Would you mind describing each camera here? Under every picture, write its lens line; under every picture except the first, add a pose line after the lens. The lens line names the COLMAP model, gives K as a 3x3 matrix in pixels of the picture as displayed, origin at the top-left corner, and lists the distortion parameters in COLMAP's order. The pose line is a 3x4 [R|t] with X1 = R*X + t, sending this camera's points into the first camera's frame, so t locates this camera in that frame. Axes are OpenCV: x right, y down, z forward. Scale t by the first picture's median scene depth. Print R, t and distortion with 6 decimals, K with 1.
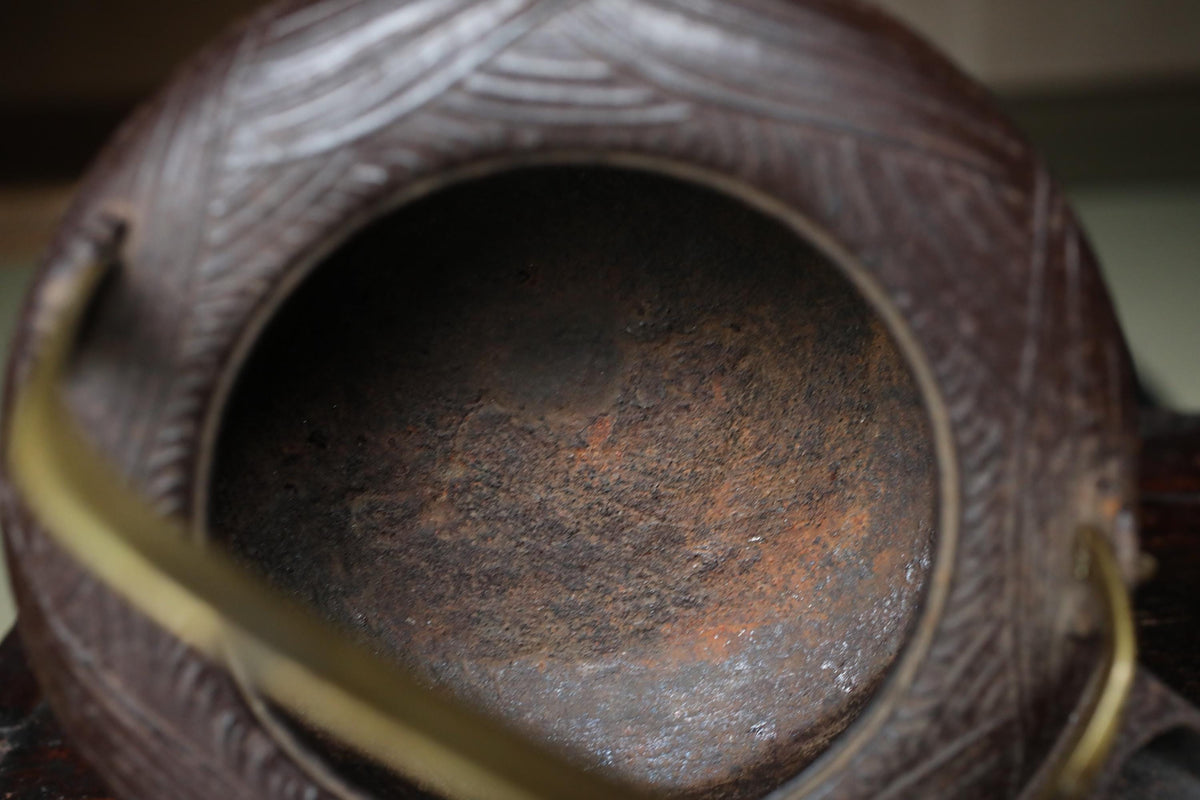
lens RADIAL K [[1915.0, 0, 600.0], [0, 1915.0, 400.0], [0, 0, 1]] dist [-0.002424, 0.014003]
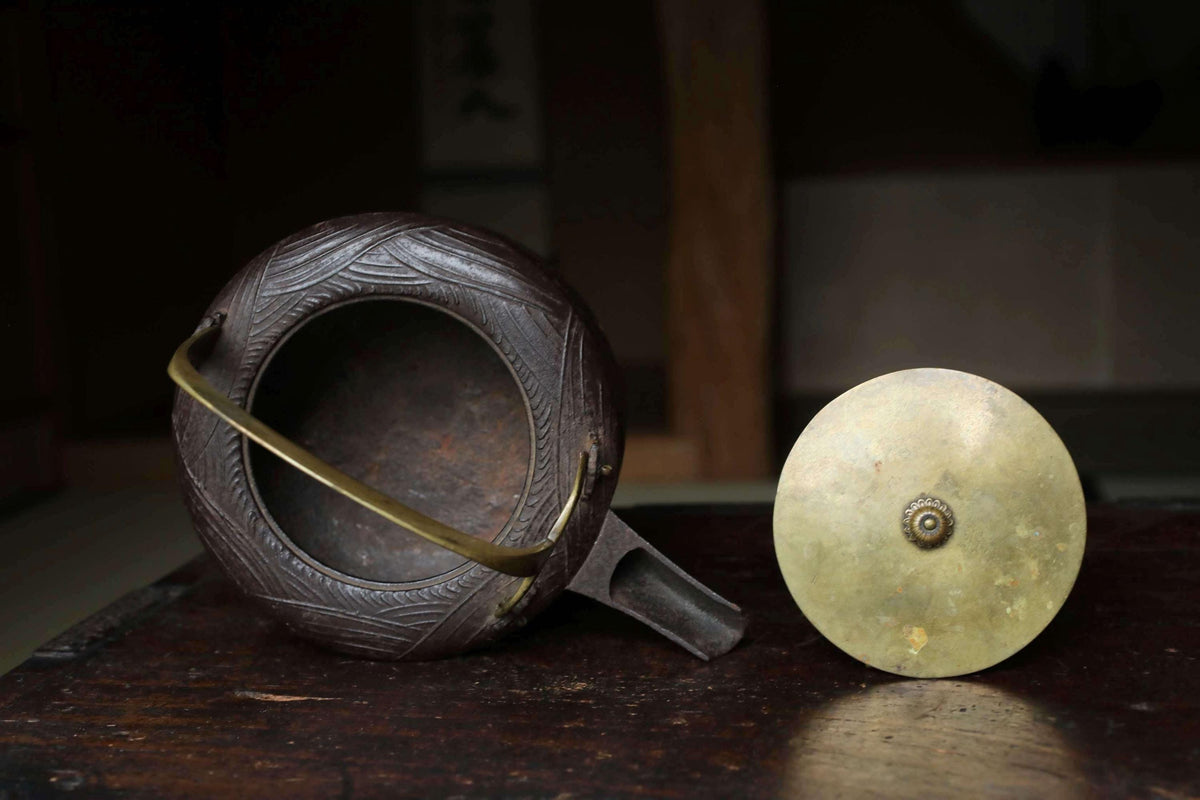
lens RADIAL K [[1915.0, 0, 600.0], [0, 1915.0, 400.0], [0, 0, 1]] dist [-0.002424, 0.014003]
pose [[0.988526, 0.043938, -0.144523, 0.619750], [-0.066538, 0.985597, -0.155474, 0.379456], [0.135610, 0.163306, 0.977211, -1.432079]]
